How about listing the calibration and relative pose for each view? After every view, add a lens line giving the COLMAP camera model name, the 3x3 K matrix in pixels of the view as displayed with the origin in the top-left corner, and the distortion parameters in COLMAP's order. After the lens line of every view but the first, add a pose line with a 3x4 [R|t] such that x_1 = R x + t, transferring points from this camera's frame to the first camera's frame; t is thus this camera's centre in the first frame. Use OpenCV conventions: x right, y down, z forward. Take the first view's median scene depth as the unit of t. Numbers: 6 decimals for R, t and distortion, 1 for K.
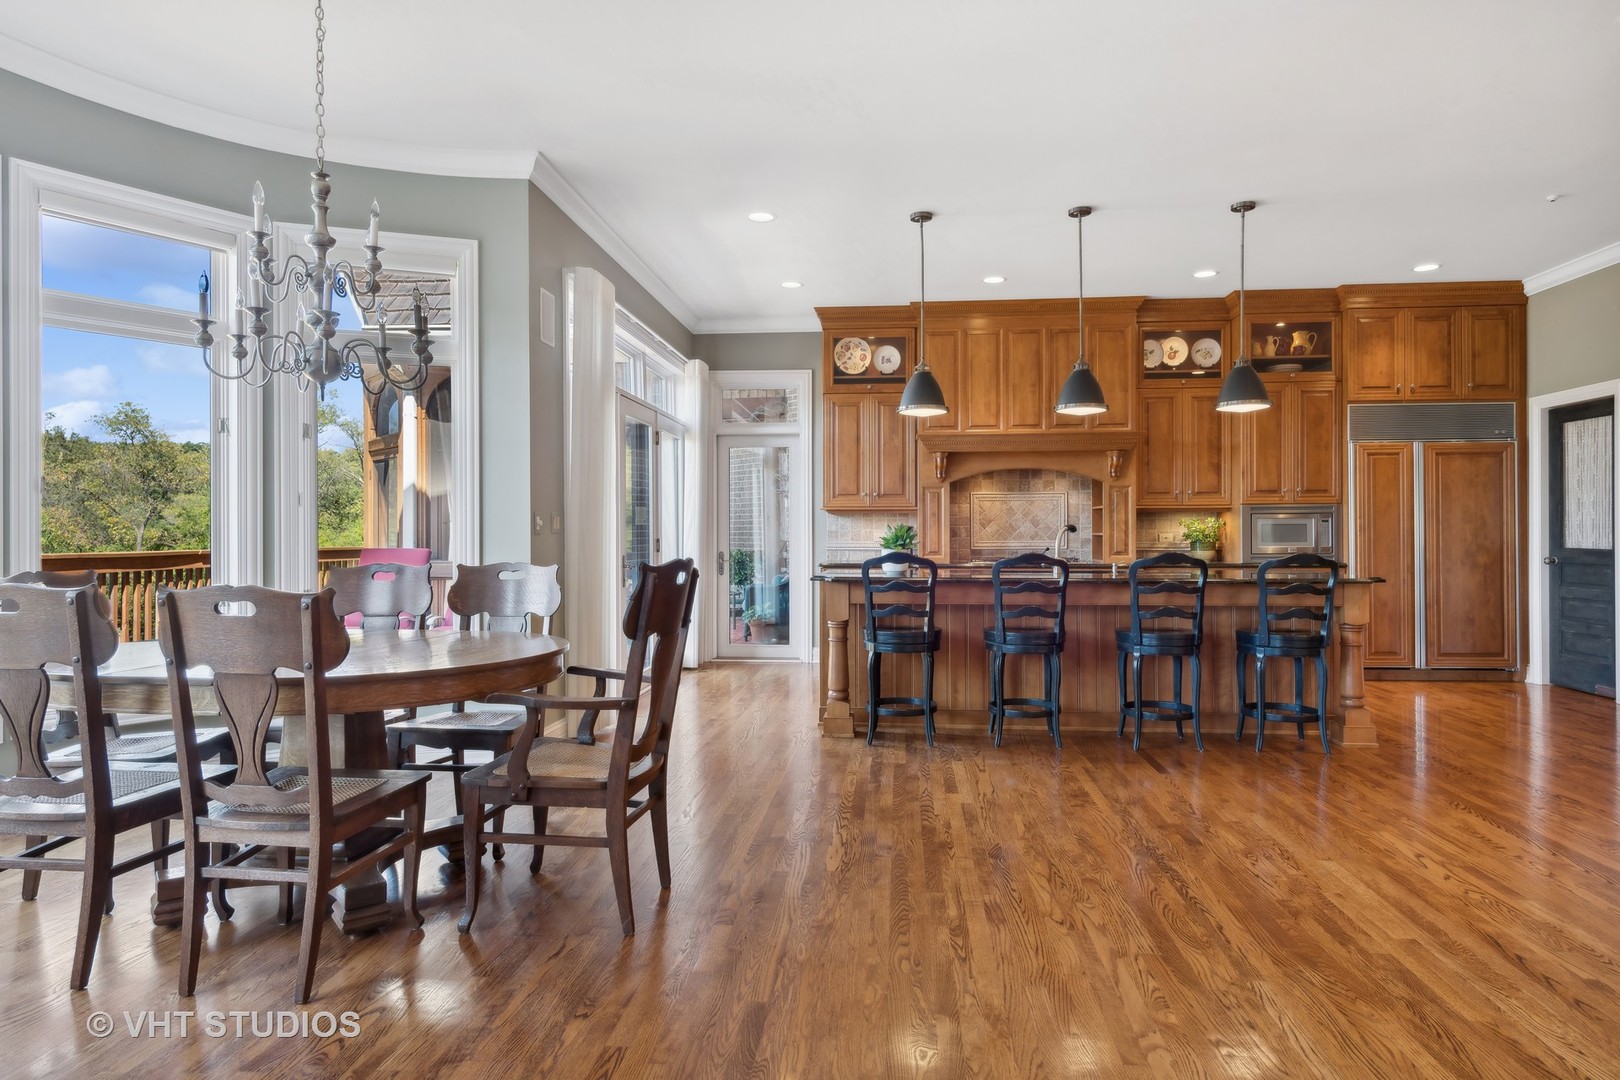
lens RADIAL K [[935.4, 0, 810.7], [0, 935.4, 535.7], [0, 0, 1]] dist [-0.000191, -0.000037]
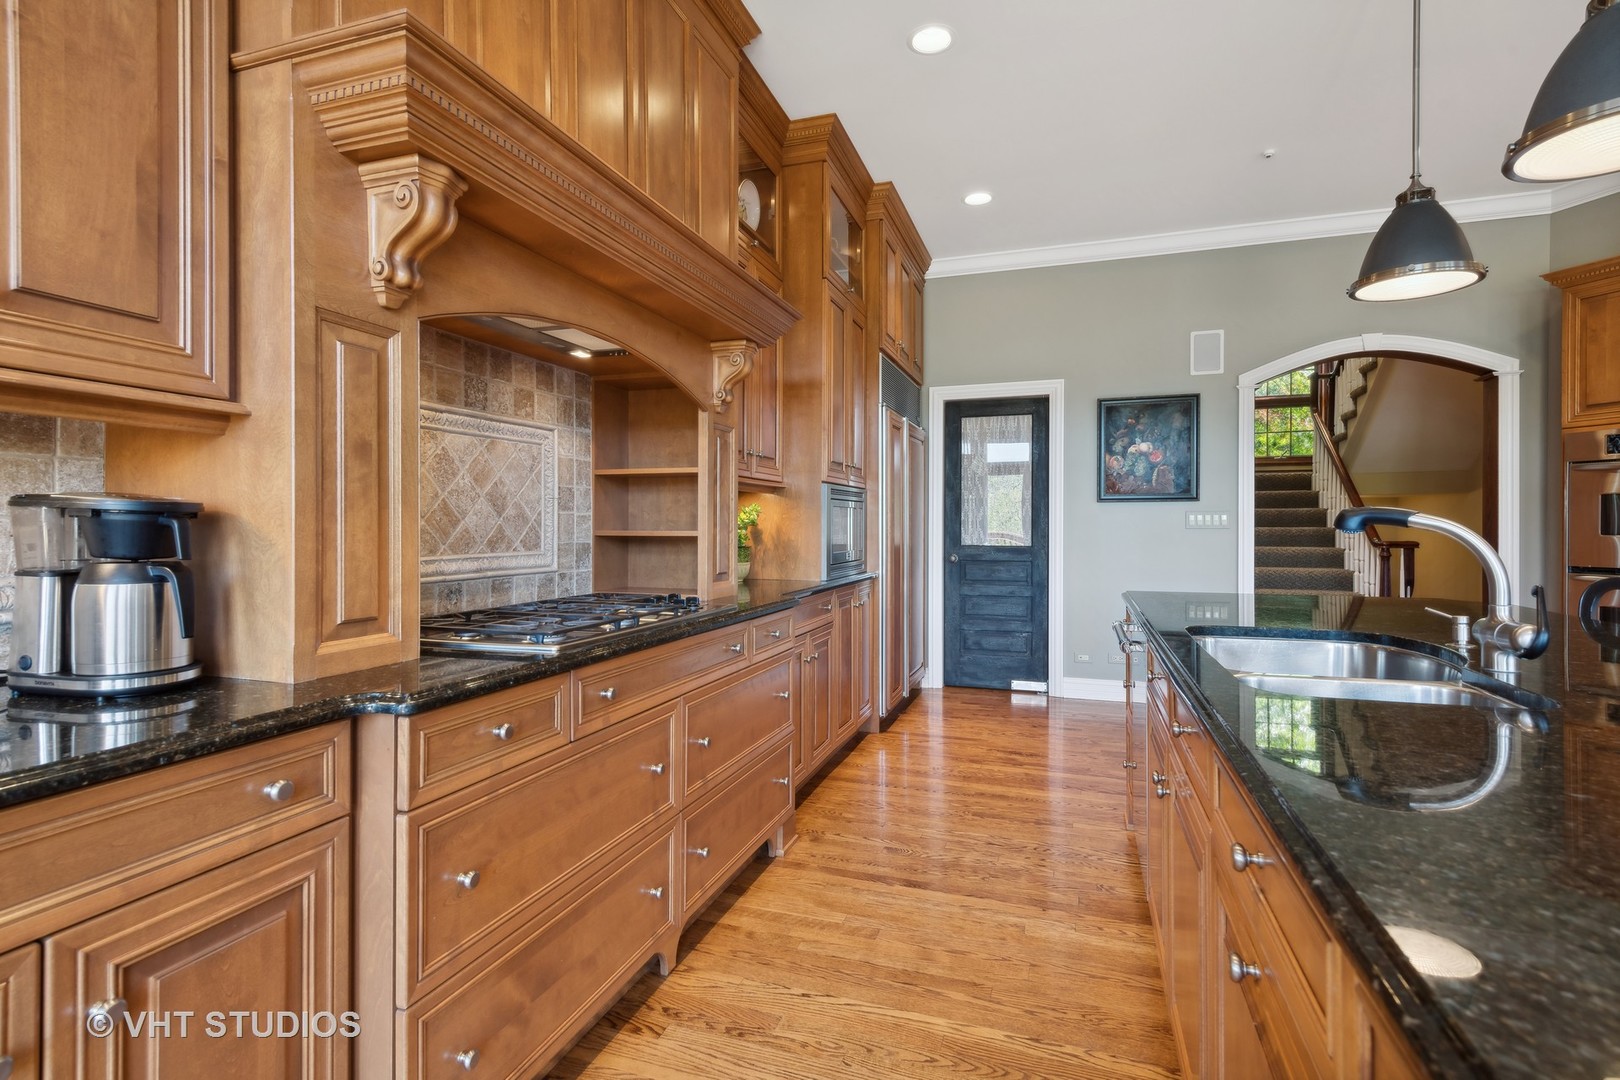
lens RADIAL K [[776.2, 0, 812.8], [0, 776.2, 532.0], [0, 0, 1]] dist [0.002465, 0.000234]
pose [[0.221774, -0.003501, 0.975092, -0.021432], [0.002433, 0.999992, 0.003037, -0.003197], [-0.975095, 0.001699, 0.221781, 0.860471]]
